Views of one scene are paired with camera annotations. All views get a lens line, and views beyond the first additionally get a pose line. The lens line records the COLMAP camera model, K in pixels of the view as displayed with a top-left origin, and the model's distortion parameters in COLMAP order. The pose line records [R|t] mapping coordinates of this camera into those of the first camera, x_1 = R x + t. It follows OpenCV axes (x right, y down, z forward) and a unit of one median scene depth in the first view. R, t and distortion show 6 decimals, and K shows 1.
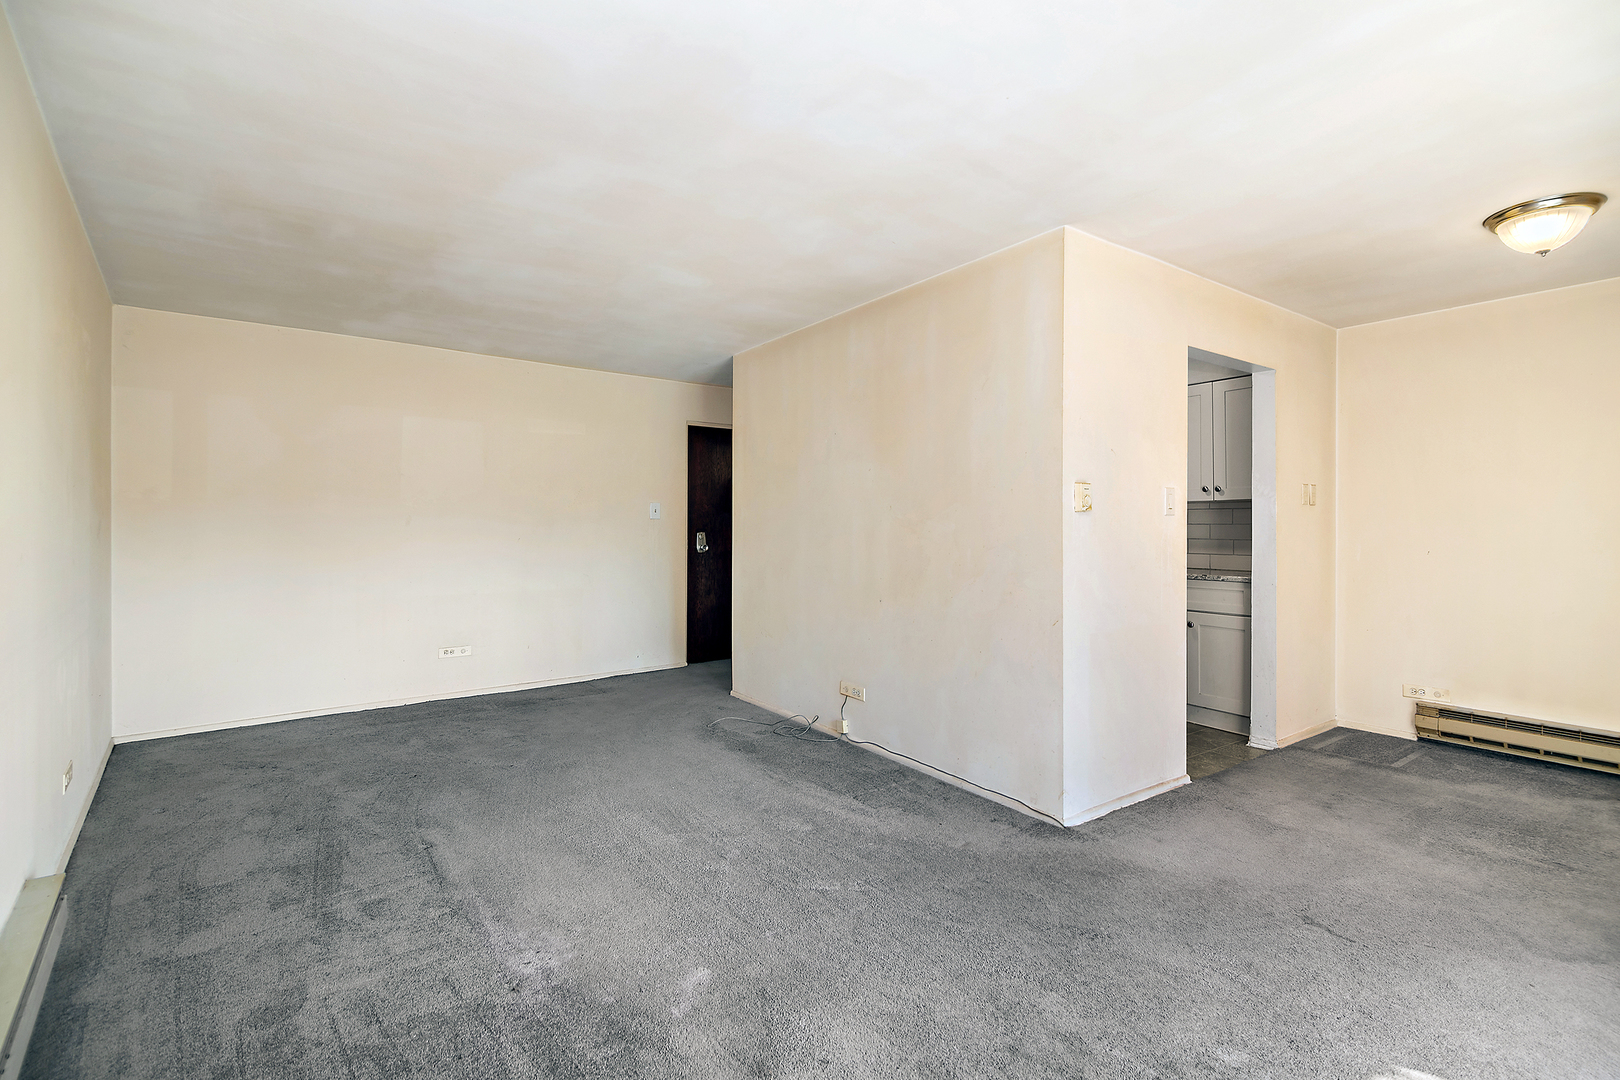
lens RADIAL K [[734.7, 0, 806.5], [0, 734.7, 521.7], [0, 0, 1]] dist [-0.000442, -0.000064]
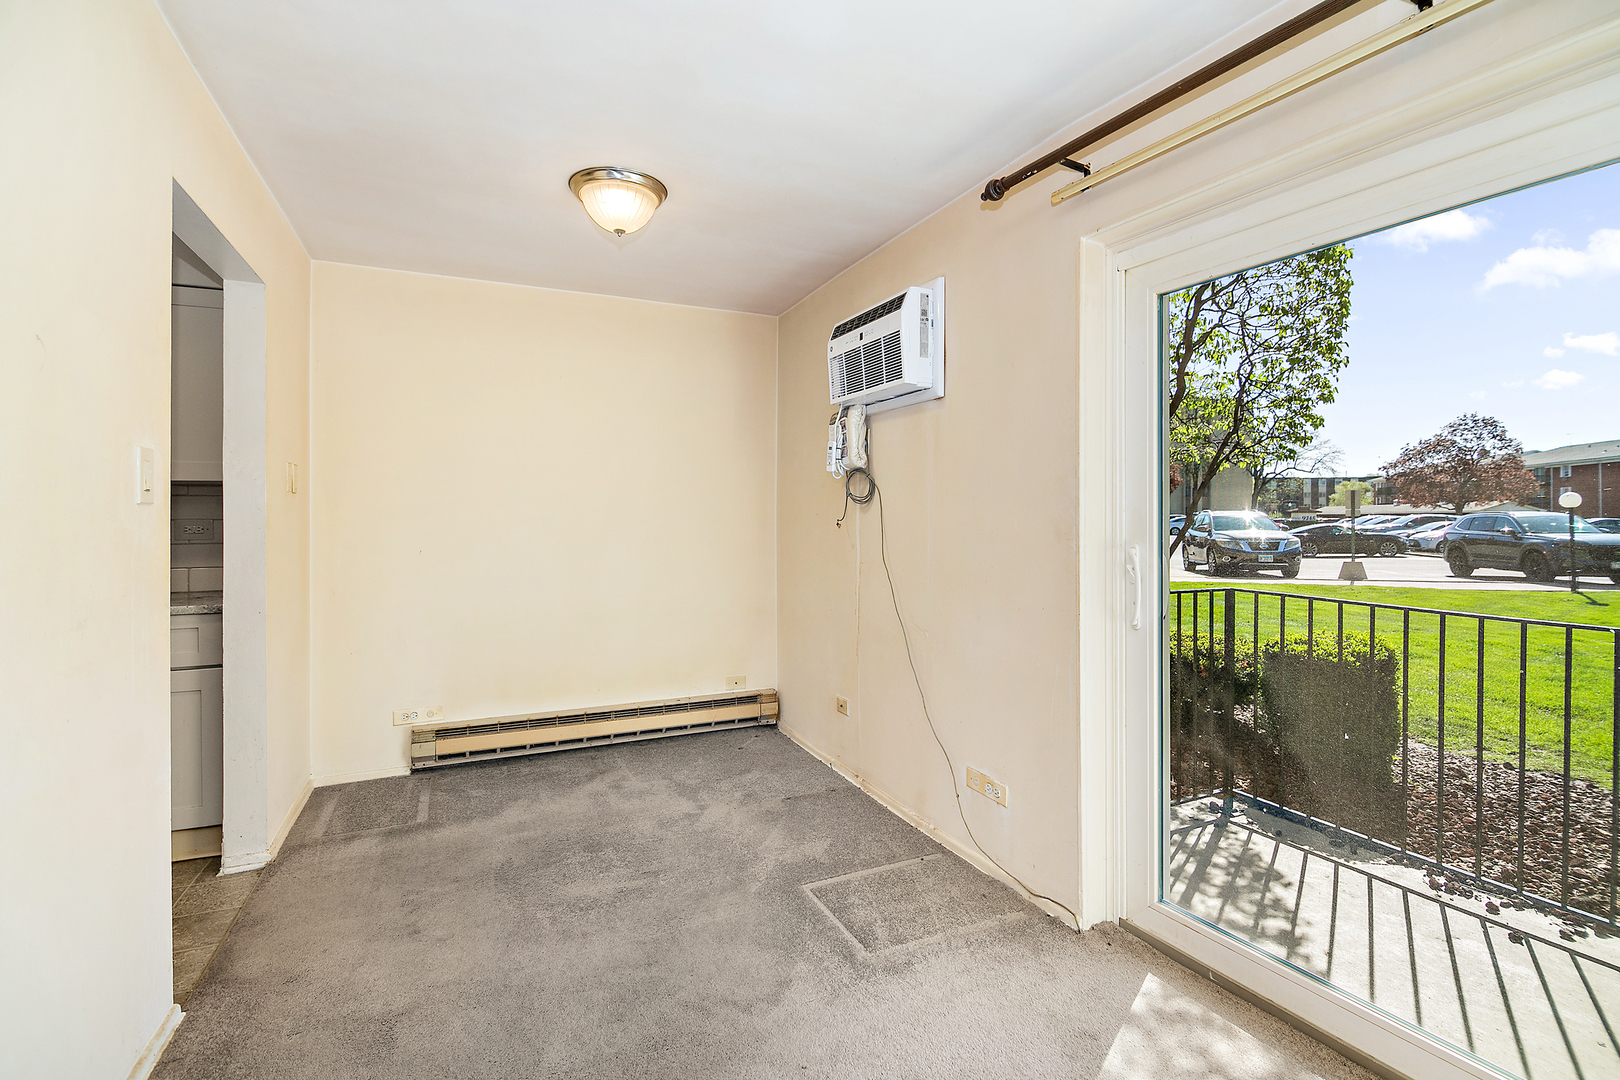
lens RADIAL K [[734.7, 0, 806.5], [0, 734.7, 521.7], [0, 0, 1]] dist [-0.000442, -0.000064]
pose [[0.175130, -0.006339, 0.984525, 0.082365], [-0.001852, 0.999975, 0.006768, 0.000438], [-0.984544, -0.003009, 0.175114, 0.420628]]
